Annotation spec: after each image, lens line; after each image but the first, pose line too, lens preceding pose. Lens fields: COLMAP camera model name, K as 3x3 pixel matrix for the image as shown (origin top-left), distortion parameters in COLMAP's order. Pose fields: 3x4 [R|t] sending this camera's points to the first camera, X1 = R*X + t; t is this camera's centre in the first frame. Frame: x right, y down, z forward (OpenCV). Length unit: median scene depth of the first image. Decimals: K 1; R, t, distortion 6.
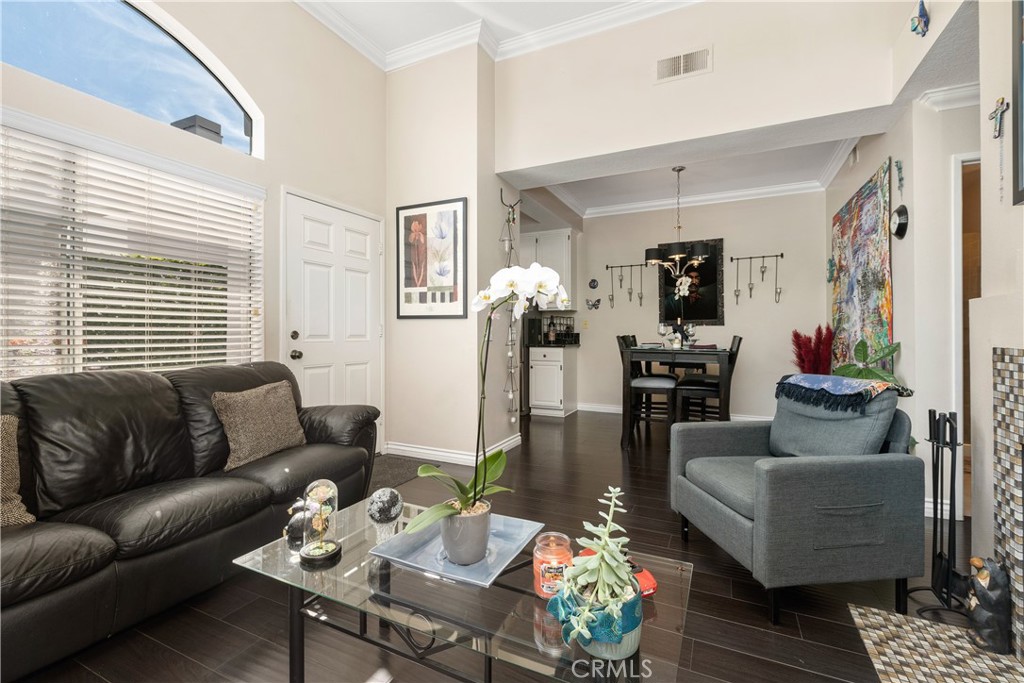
lens RADIAL K [[453.3, 0, 503.8], [0, 453.3, 336.7], [0, 0, 1]] dist [-0.004095, 0.001363]
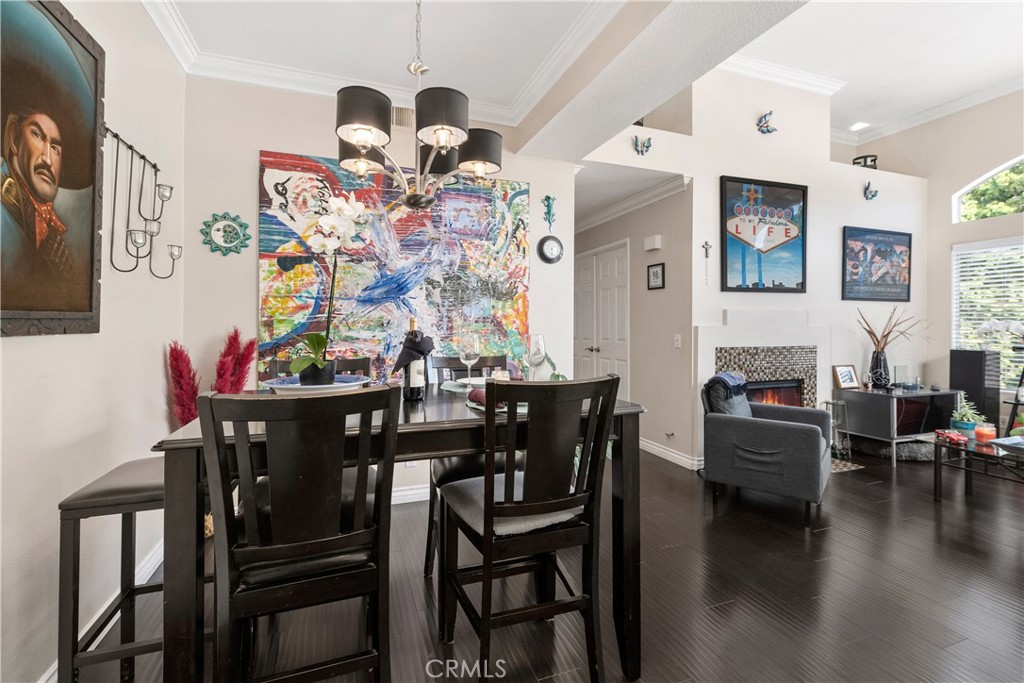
lens RADIAL K [[453.3, 0, 511.5], [0, 453.3, 329.2], [0, 0, 1]] dist [-0.004095, 0.001363]
pose [[-0.721338, -0.010192, 0.692508, 0.075423], [0.000498, 0.999884, 0.015235, -0.039381], [-0.692583, 0.011335, -0.721249, 1.256565]]
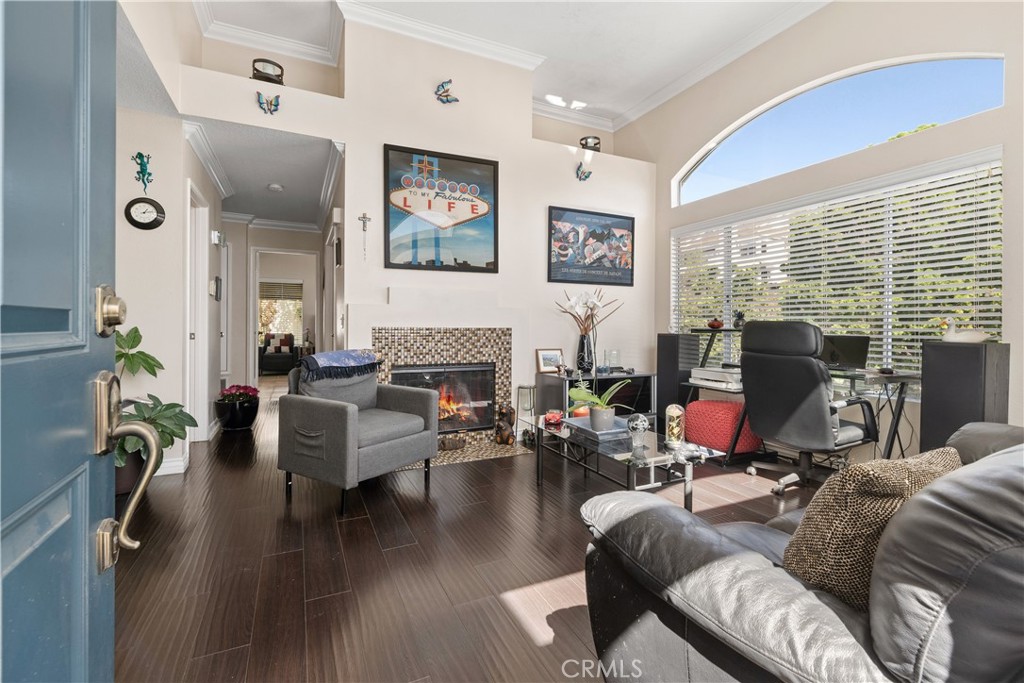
lens RADIAL K [[453.3, 0, 508.1], [0, 453.3, 329.7], [0, 0, 1]] dist [-0.004095, 0.001363]
pose [[-0.785906, -0.015176, 0.618159, -0.296165], [-0.004709, 0.999817, 0.018558, -0.002899], [-0.618328, 0.011674, -0.785834, 0.848038]]
